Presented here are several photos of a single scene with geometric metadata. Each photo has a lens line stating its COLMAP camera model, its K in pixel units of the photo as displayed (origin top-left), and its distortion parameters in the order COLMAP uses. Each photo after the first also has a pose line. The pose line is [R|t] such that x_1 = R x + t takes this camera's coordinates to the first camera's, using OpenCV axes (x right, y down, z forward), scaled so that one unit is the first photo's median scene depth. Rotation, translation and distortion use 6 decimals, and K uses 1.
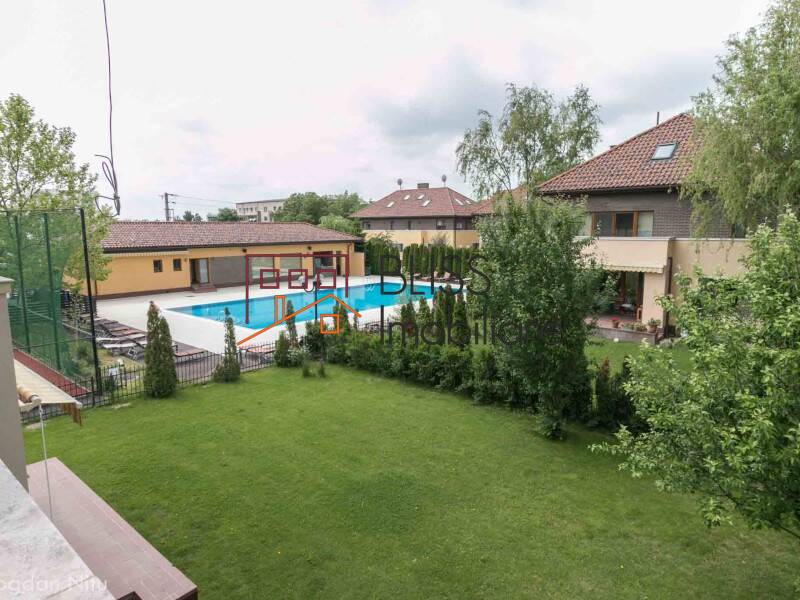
lens RADIAL K [[498.2, 0, 400.0], [0, 498.2, 299.6], [0, 0, 1]] dist [-0.000878, 0.003364]
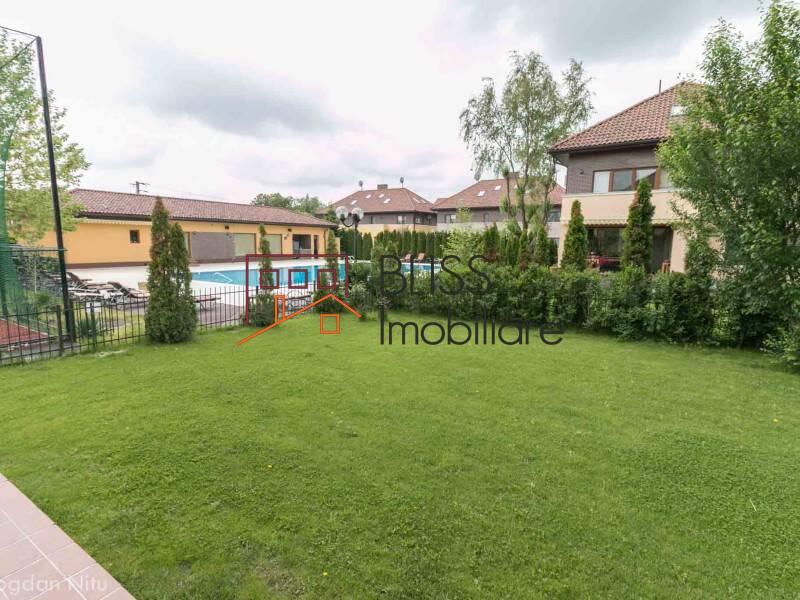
lens RADIAL K [[410.0, 0, 400.5], [0, 410.0, 298.7], [0, 0, 1]] dist [0.004592, -0.000480]
pose [[0.990013, -0.004385, 0.140911, -0.123866], [0.004235, 0.999990, 0.001361, 0.066611], [-0.140915, -0.000751, 0.990021, 0.199901]]
